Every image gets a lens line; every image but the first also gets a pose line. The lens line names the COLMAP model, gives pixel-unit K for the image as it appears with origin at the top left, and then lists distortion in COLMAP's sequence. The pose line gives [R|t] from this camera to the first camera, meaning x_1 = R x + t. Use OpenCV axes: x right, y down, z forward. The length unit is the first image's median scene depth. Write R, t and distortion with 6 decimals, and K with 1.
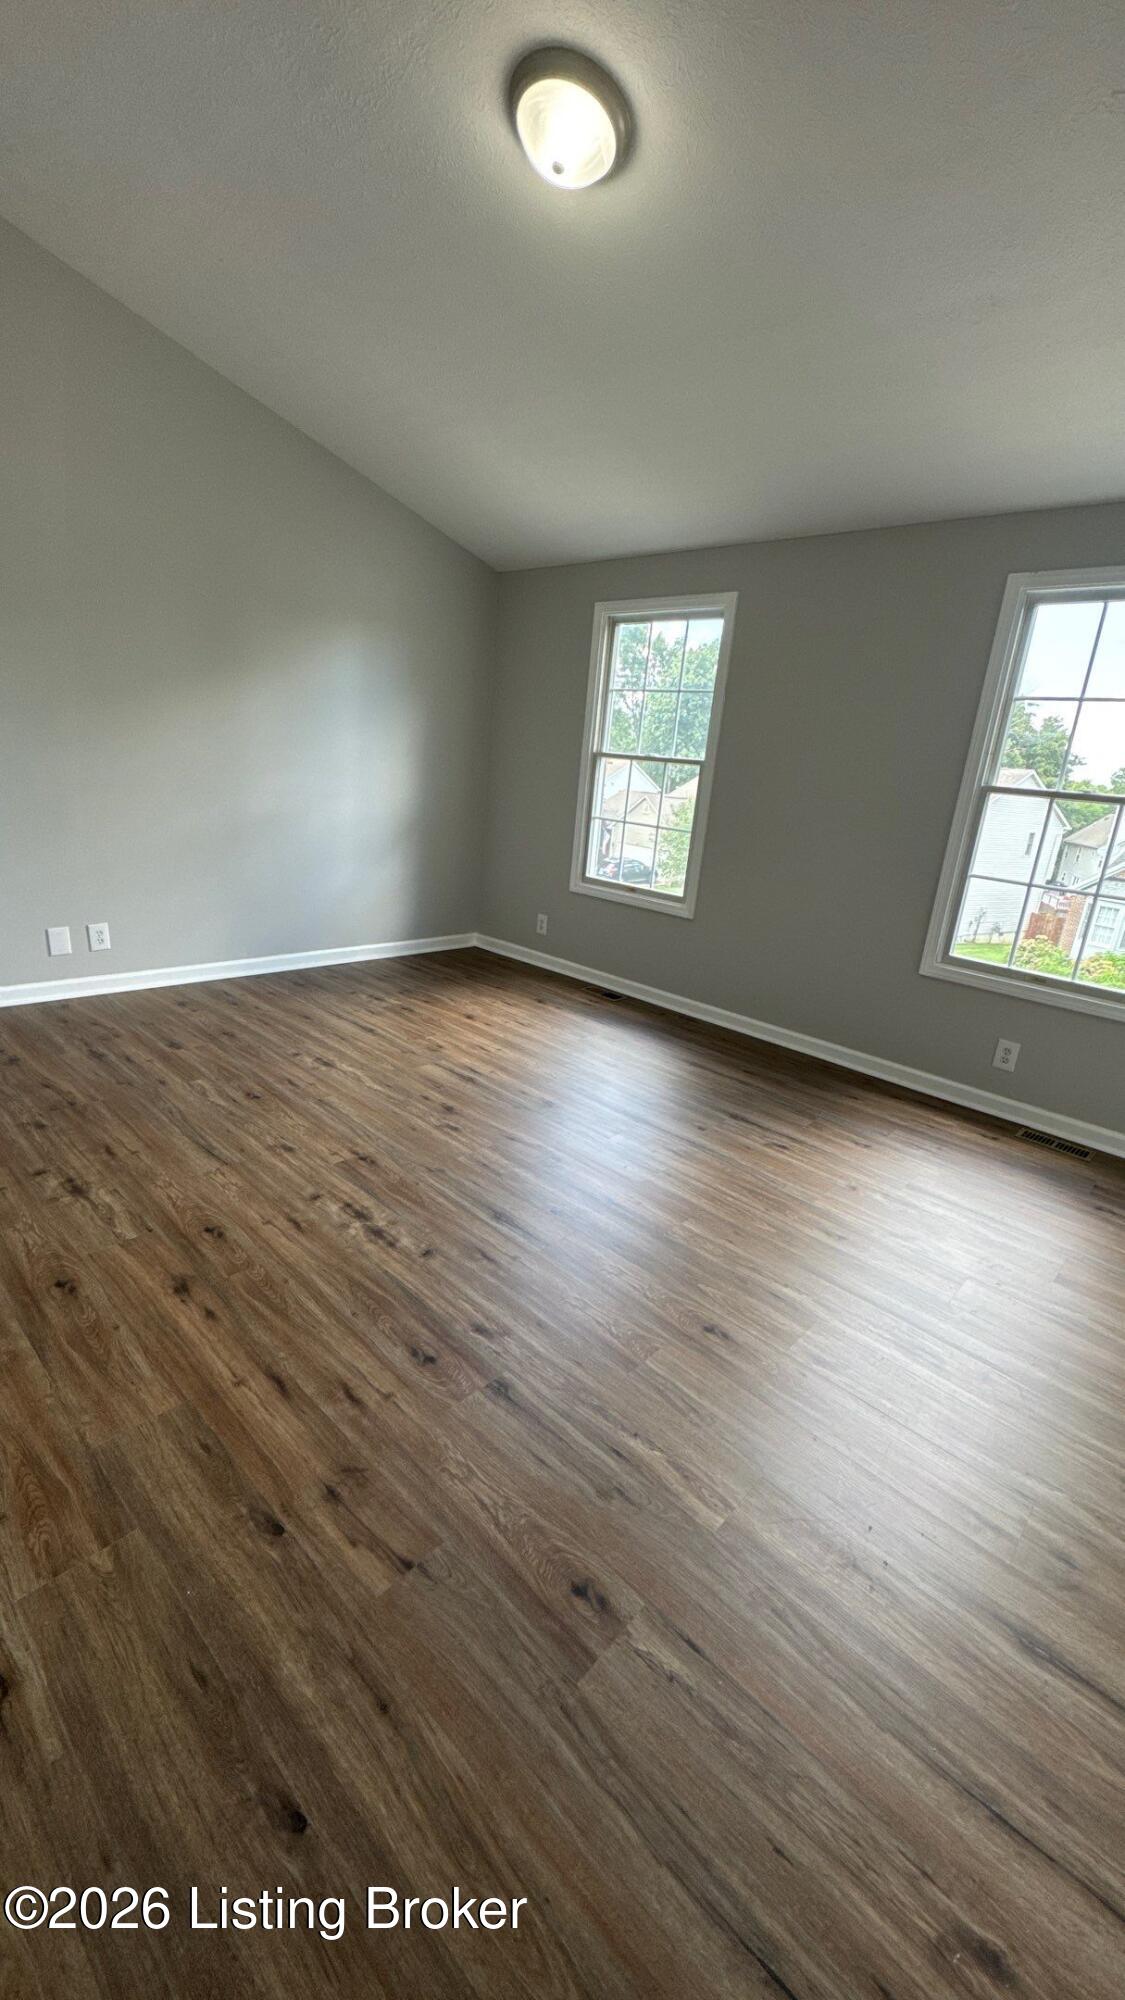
lens RADIAL K [[797.6, 0, 563.0], [0, 797.6, 995.1], [0, 0, 1]] dist [-0.003868, -0.000761]
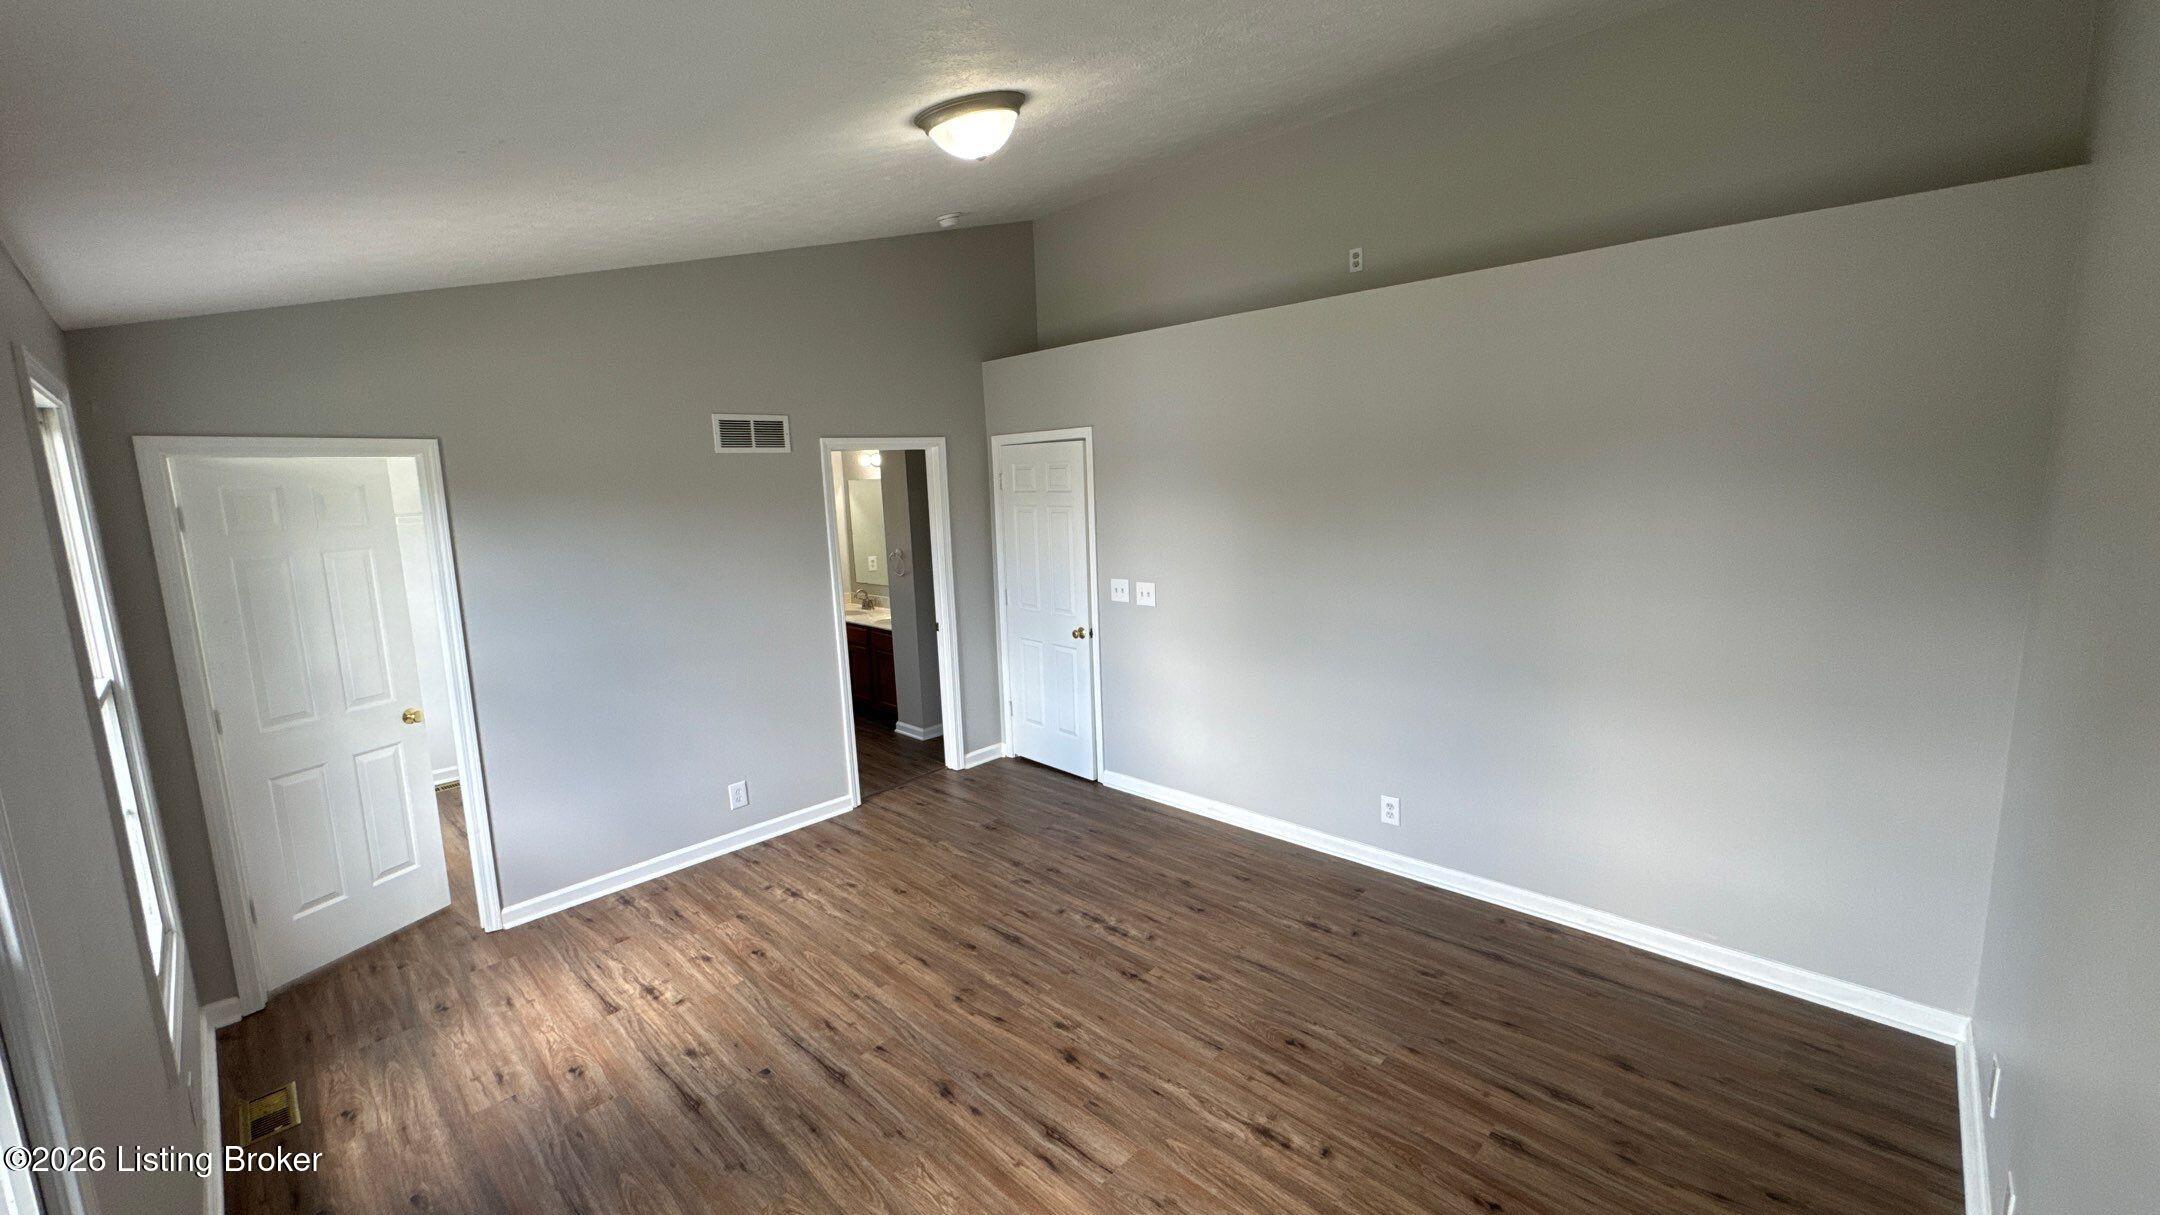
lens RADIAL K [[861.4, 0, 1087.3], [0, 861.4, 608.1], [0, 0, 1]] dist [-0.003868, -0.000761]
pose [[-0.998190, -0.060106, 0.002138, -0.165046], [-0.053436, 0.902610, 0.427130, -0.832380], [-0.027602, 0.426243, -0.904188, 1.994932]]
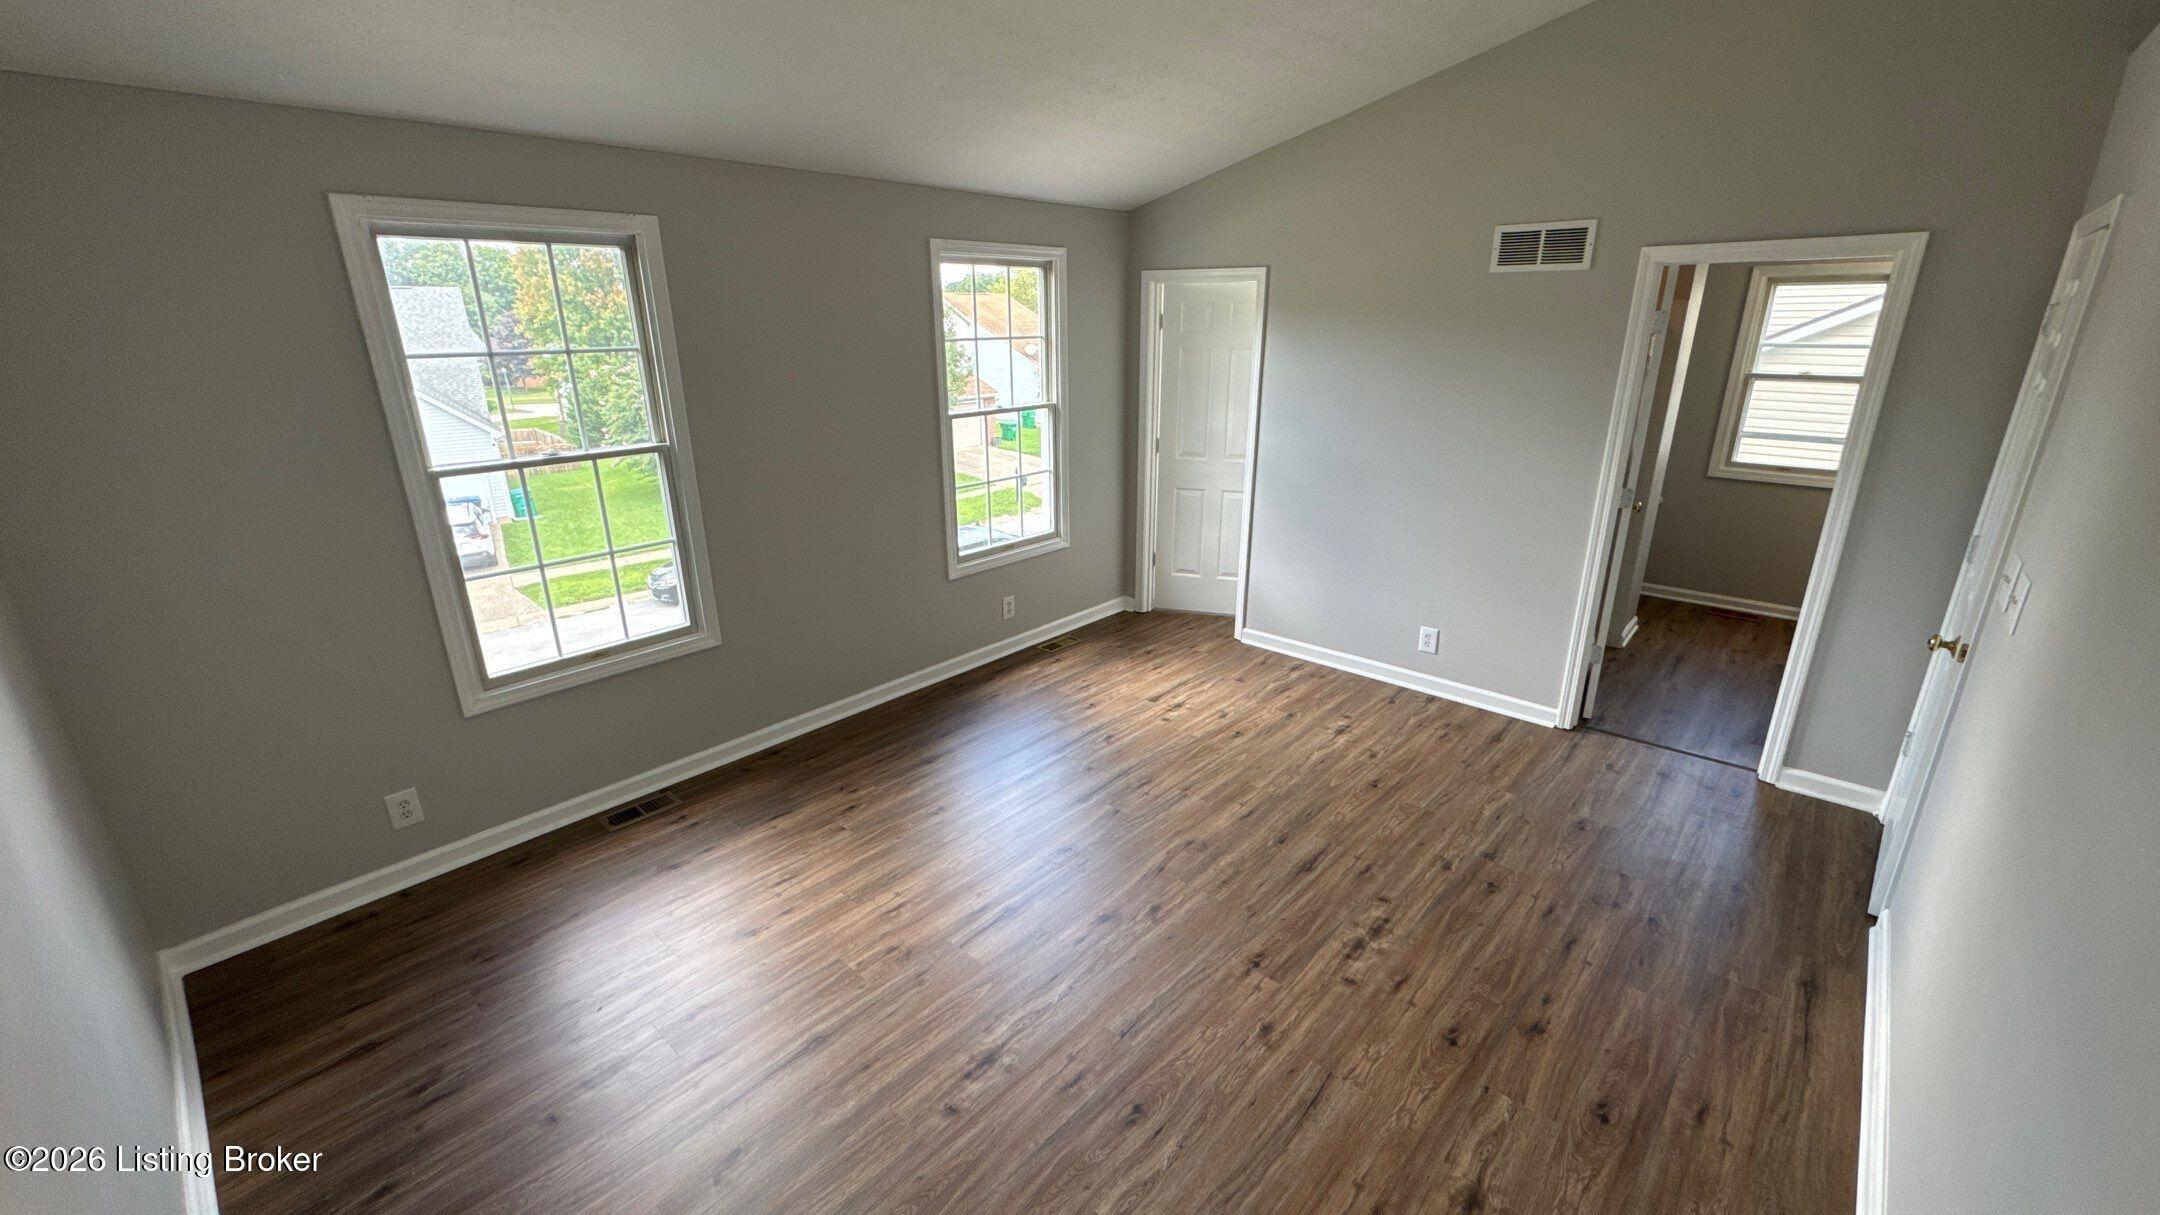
lens RADIAL K [[861.4, 0, 1072.4], [0, 861.4, 612.8], [0, 0, 1]] dist [-0.003868, -0.000761]
pose [[-0.009422, -0.416004, 0.909314, -1.039235], [0.286164, 0.870201, 0.401075, -0.640568], [-0.958134, 0.263992, 0.110847, 1.042898]]
